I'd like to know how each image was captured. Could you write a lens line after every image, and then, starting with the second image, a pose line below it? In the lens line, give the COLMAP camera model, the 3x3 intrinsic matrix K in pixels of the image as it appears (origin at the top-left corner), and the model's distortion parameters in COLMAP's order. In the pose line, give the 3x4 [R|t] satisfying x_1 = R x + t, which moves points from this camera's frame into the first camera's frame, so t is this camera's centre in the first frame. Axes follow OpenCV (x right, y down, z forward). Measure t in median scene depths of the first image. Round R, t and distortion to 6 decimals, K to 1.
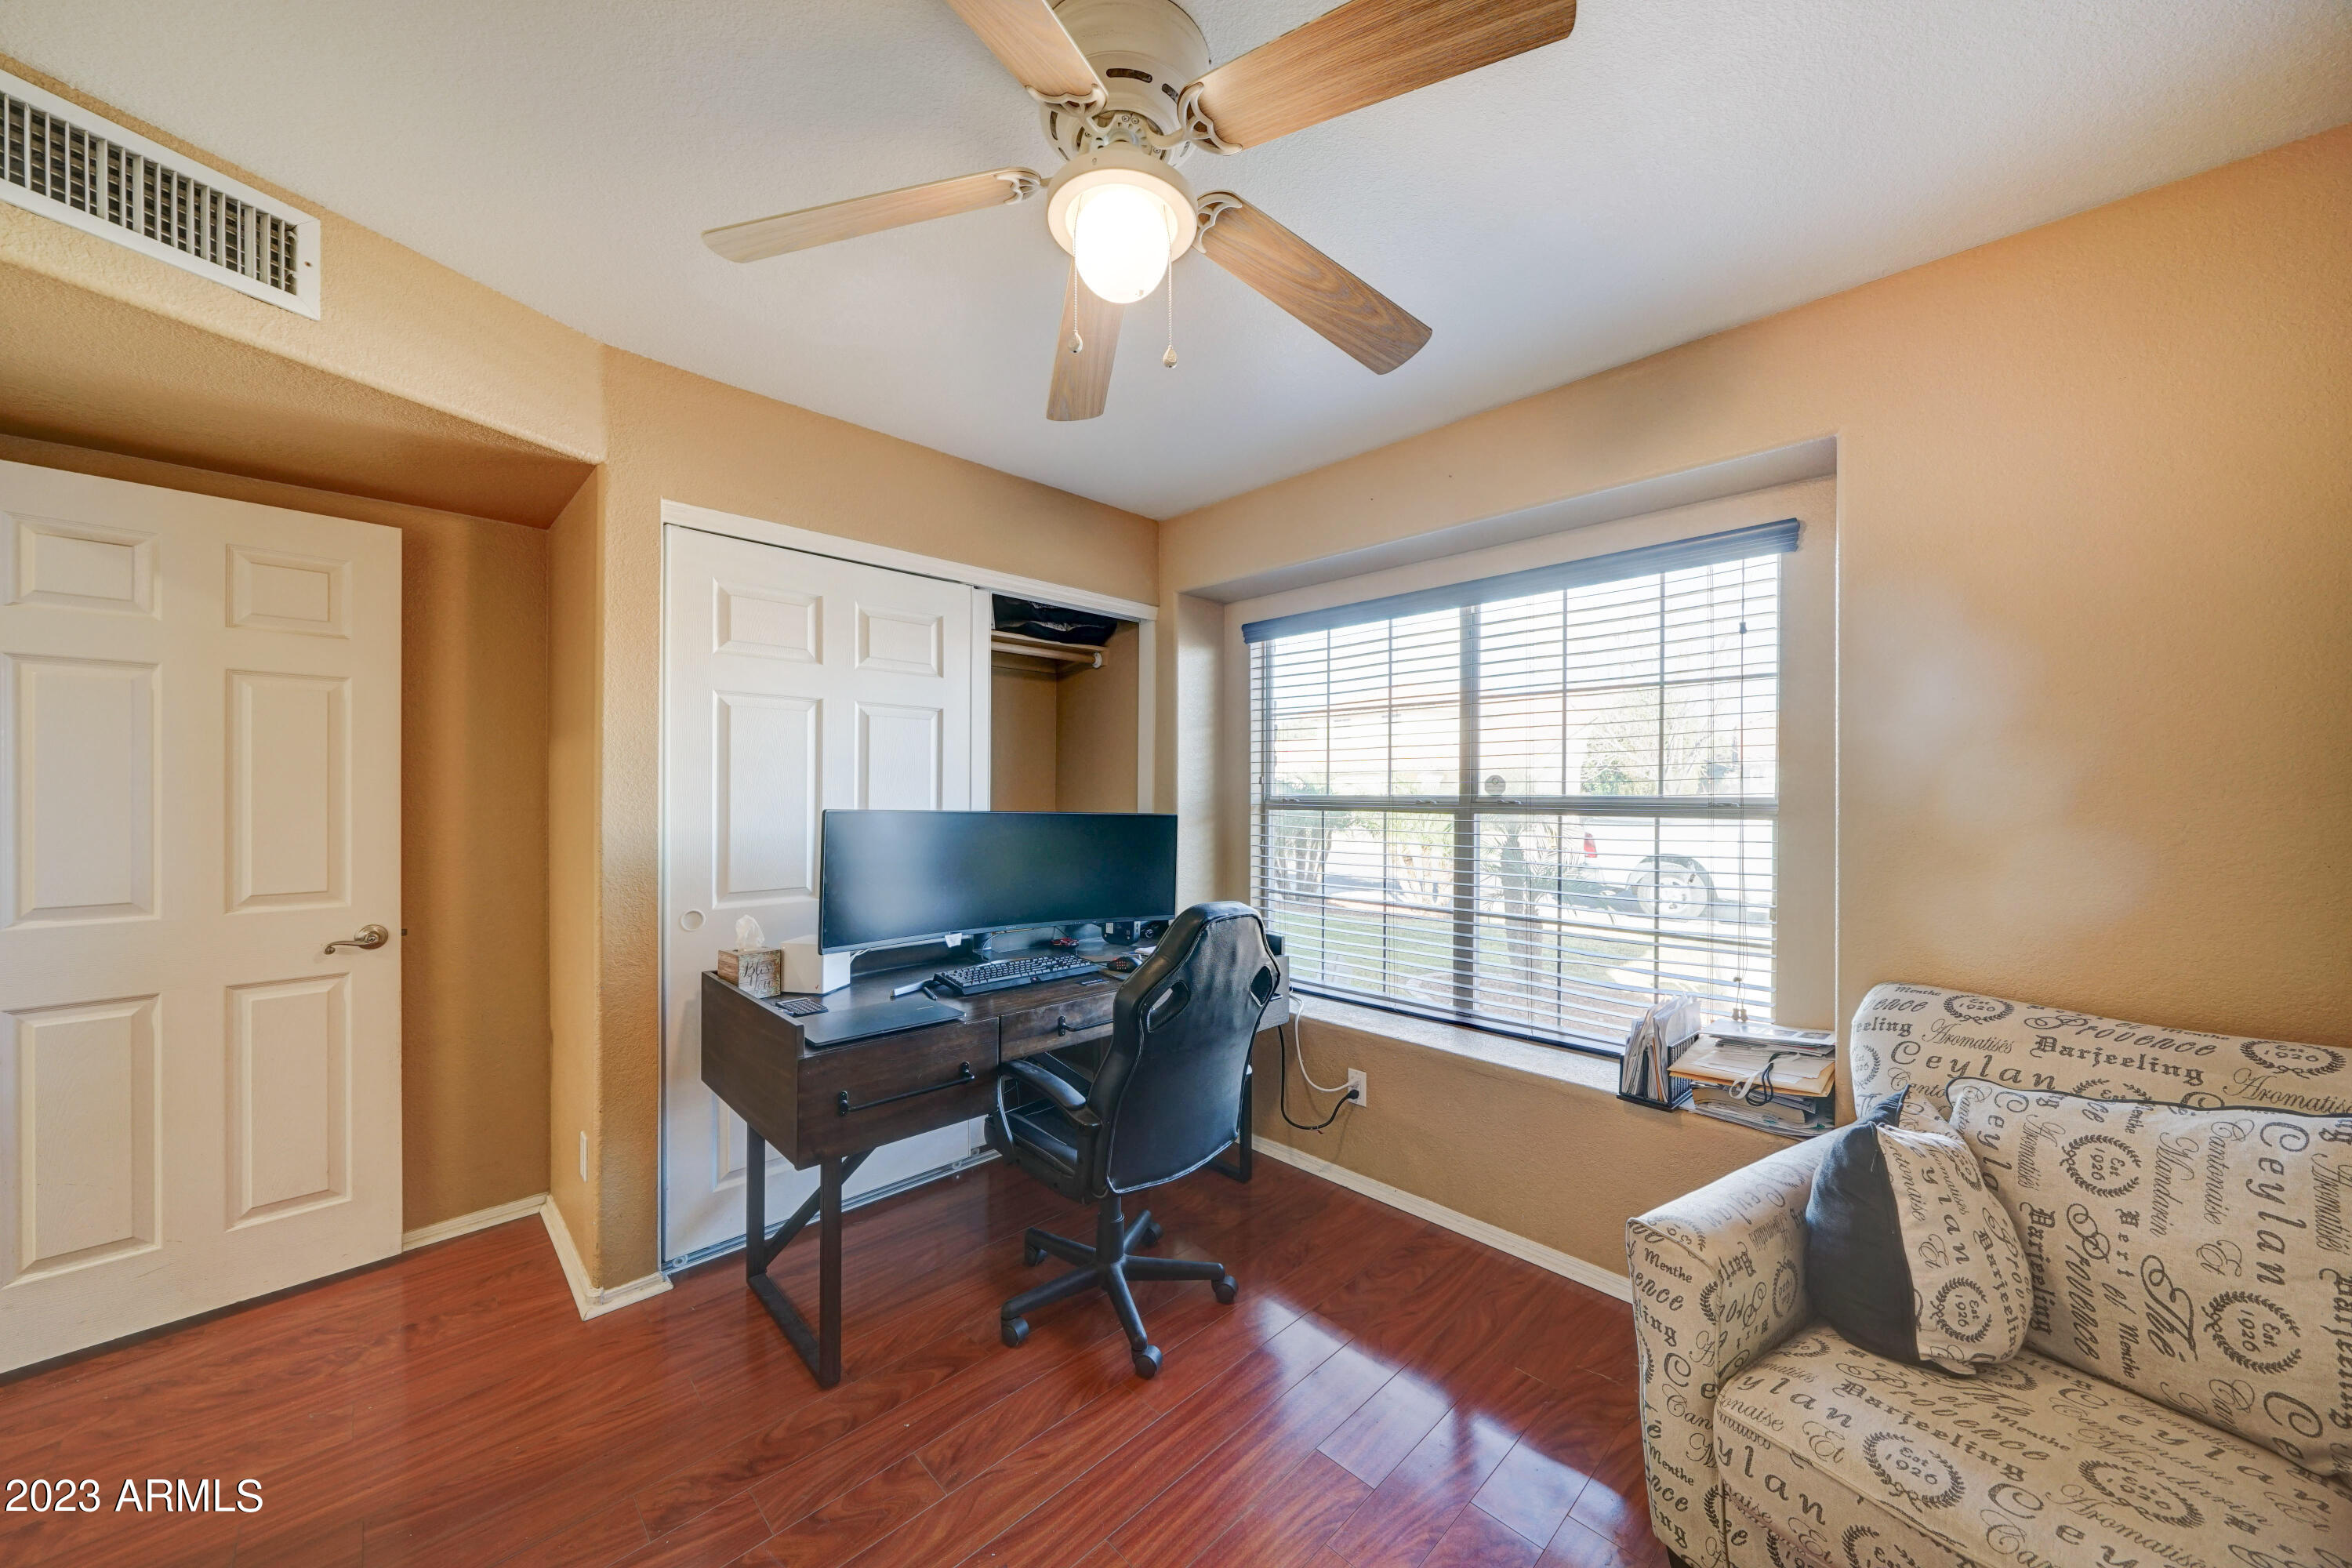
lens RADIAL K [[805.4, 0, 1172.7], [0, 805.4, 791.1], [0, 0, 1]] dist [-0.011277, 0.000102]
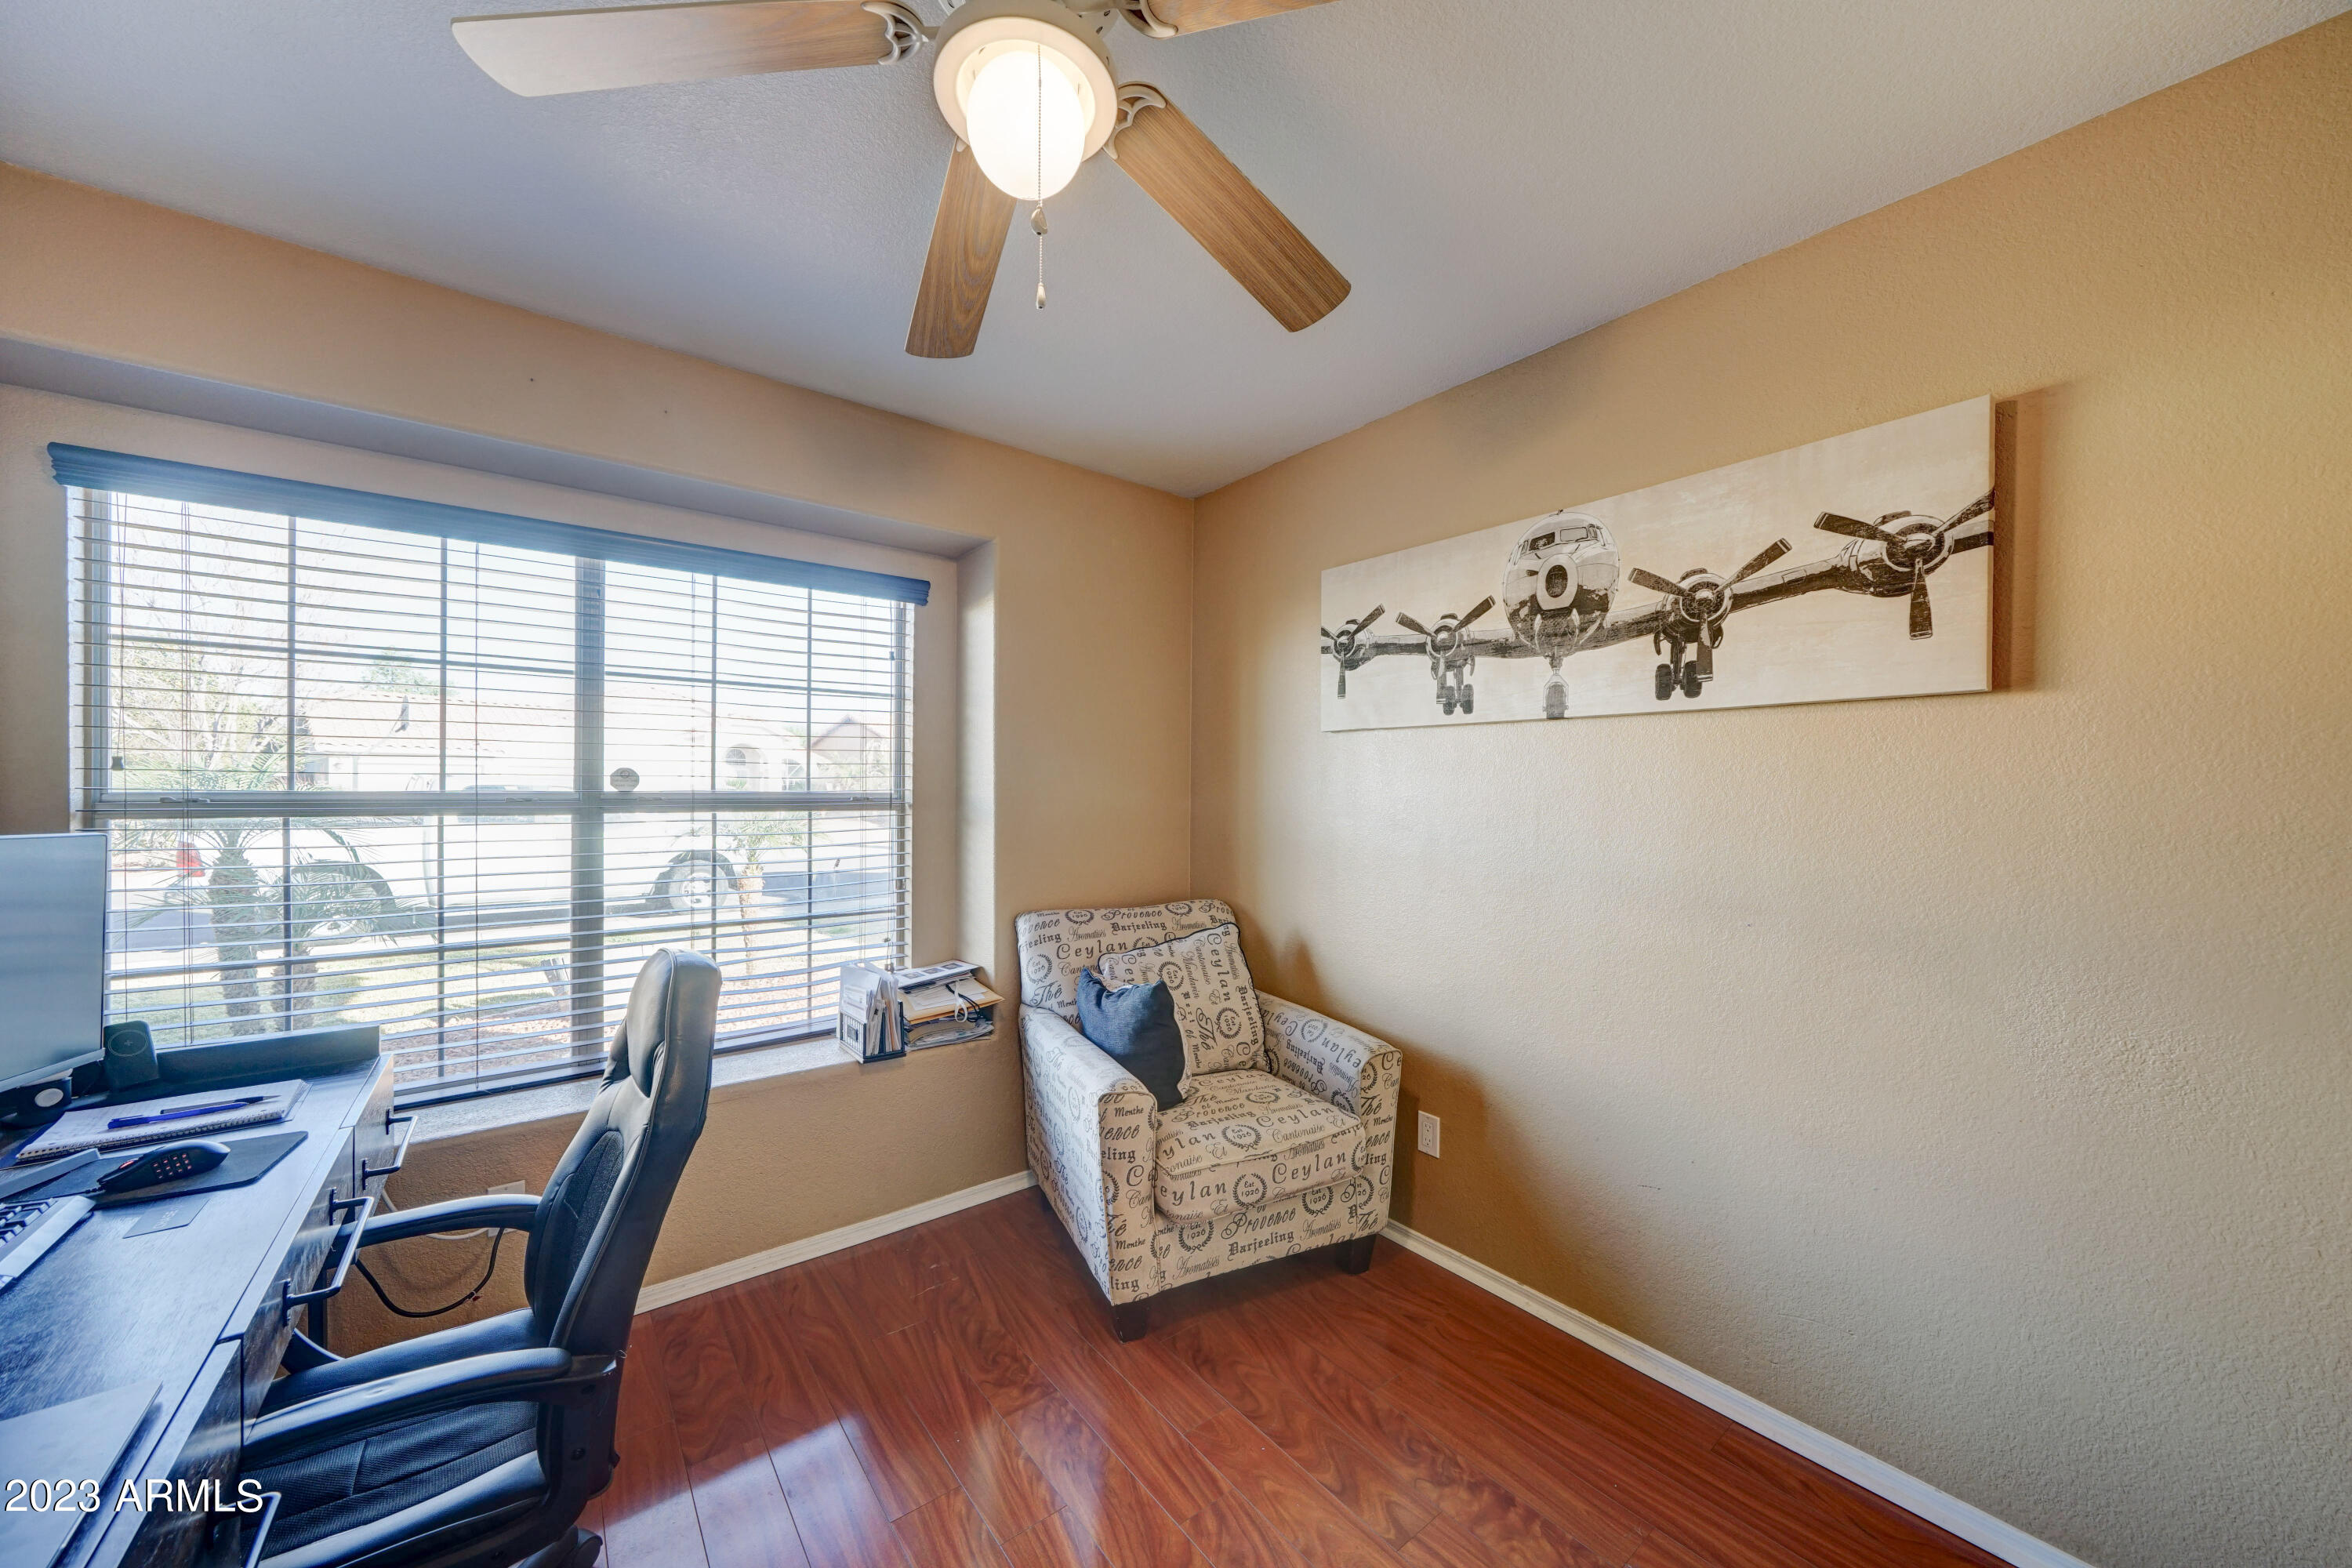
lens RADIAL K [[804.3, 0, 1166.3], [0, 804.3, 793.9], [0, 0, 1]] dist [-0.024234, 0.000182]
pose [[0.115493, -0.000931, 0.993308, -0.443979], [-0.005512, 0.999984, 0.001579, 0.004428], [-0.993293, -0.005658, 0.115486, 0.406319]]
